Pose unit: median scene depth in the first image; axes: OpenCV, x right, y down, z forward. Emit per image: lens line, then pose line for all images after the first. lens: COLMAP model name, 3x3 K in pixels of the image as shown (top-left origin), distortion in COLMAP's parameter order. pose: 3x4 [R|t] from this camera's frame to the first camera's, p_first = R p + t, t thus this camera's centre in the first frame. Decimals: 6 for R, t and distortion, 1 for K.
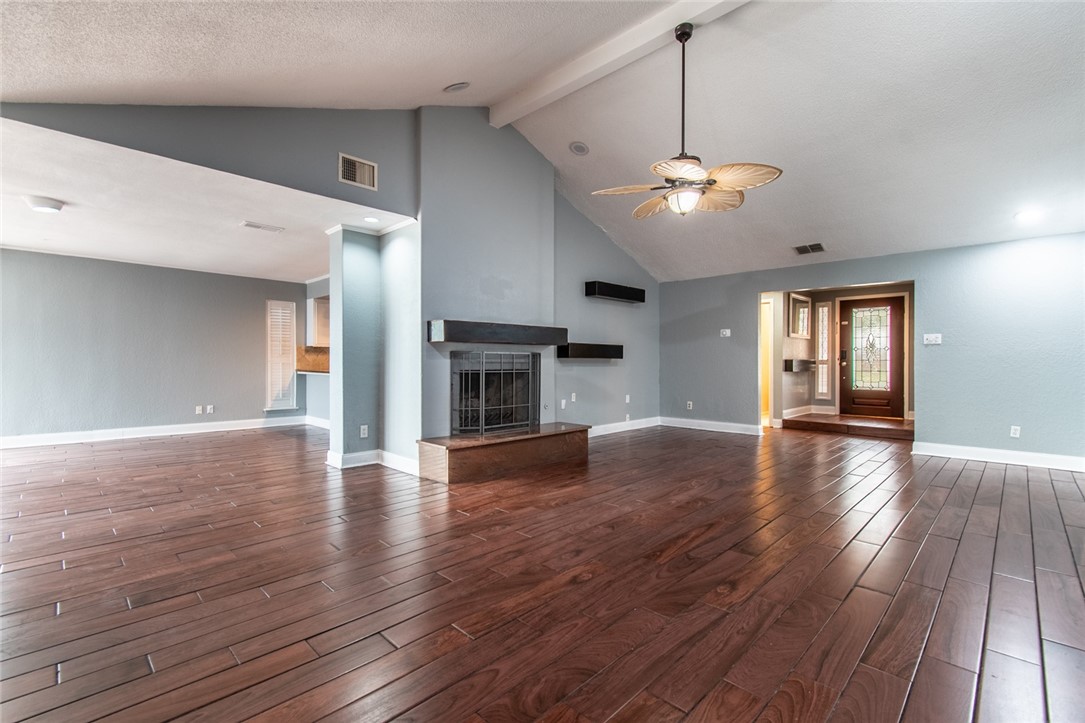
lens RADIAL K [[482.3, 0, 541.5], [0, 482.3, 364.7], [0, 0, 1]] dist [0.005521, -0.001656]
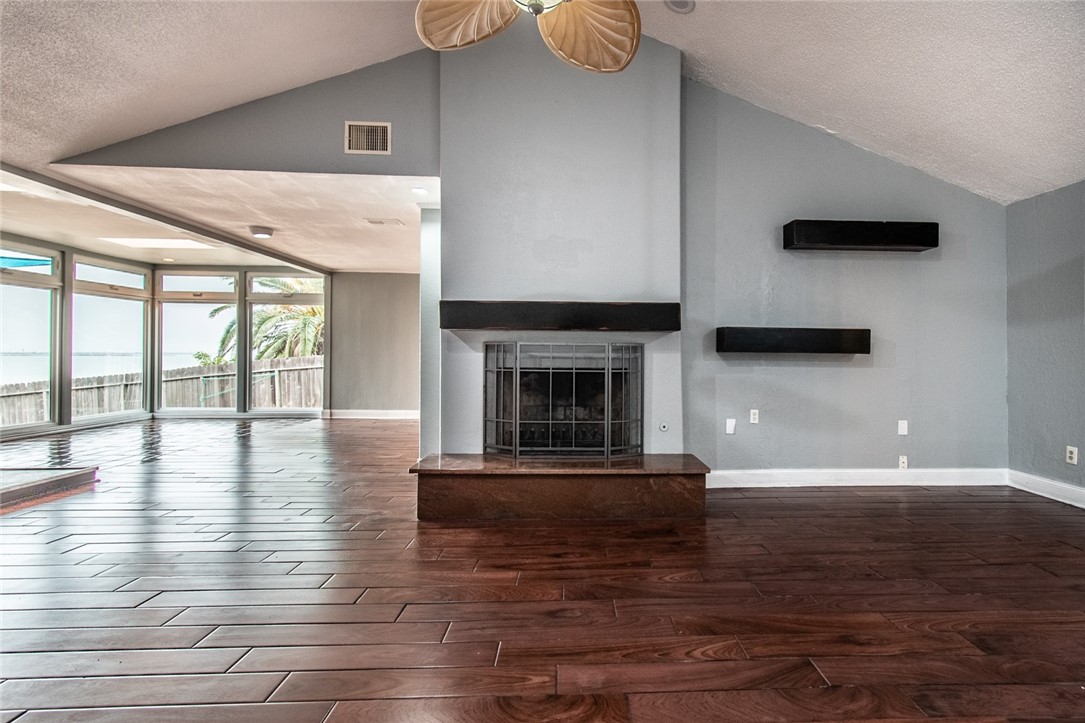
lens RADIAL K [[507.3, 0, 542.8], [0, 507.3, 355.1], [0, 0, 1]] dist [0.004187, -0.000168]
pose [[0.743227, 0.001822, -0.669037, 0.387334], [-0.011822, 0.999876, -0.010409, -0.000425], [0.668935, 0.015646, 0.743156, 0.442965]]
